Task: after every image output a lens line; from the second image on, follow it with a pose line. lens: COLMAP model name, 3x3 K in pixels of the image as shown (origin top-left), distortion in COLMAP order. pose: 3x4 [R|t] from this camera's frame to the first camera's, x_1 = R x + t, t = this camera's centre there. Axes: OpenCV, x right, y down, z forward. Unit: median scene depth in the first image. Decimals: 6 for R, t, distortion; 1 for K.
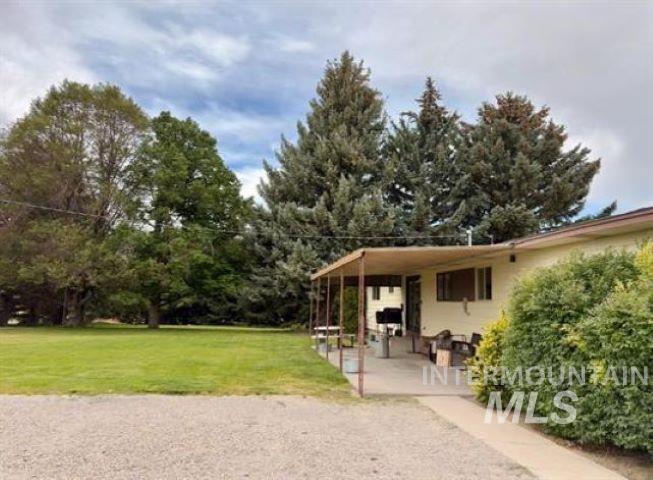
lens RADIAL K [[505.8, 0, 325.6], [0, 505.8, 241.3], [0, 0, 1]] dist [0.009120, 0.002251]
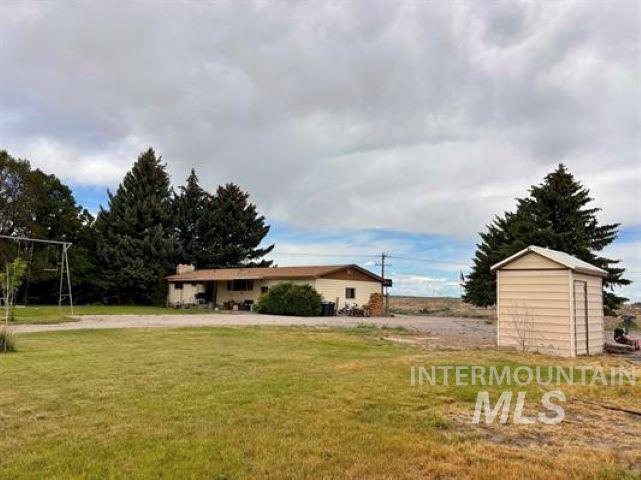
lens RADIAL K [[488.3, 0, 321.1], [0, 488.3, 244.1], [0, 0, 1]] dist [0.011435, 0.009638]
pose [[0.786939, 0.063121, 0.613793, -0.546678], [-0.081987, 0.996630, 0.002624, -0.098630], [-0.611559, -0.052388, 0.789463, -0.763558]]
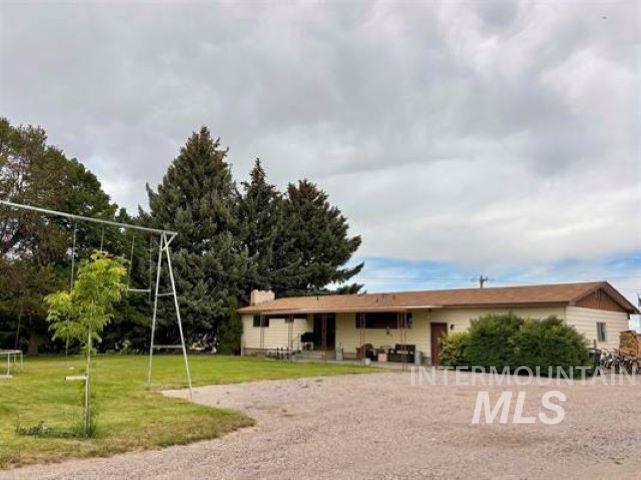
lens RADIAL K [[517.7, 0, 312.6], [0, 517.7, 241.0], [0, 0, 1]] dist [0.043802, -0.003781]
pose [[0.794420, 0.089078, 0.600801, -0.525368], [-0.065557, 0.995983, -0.060986, -0.034386], [-0.603820, 0.009062, 0.797069, -0.191089]]
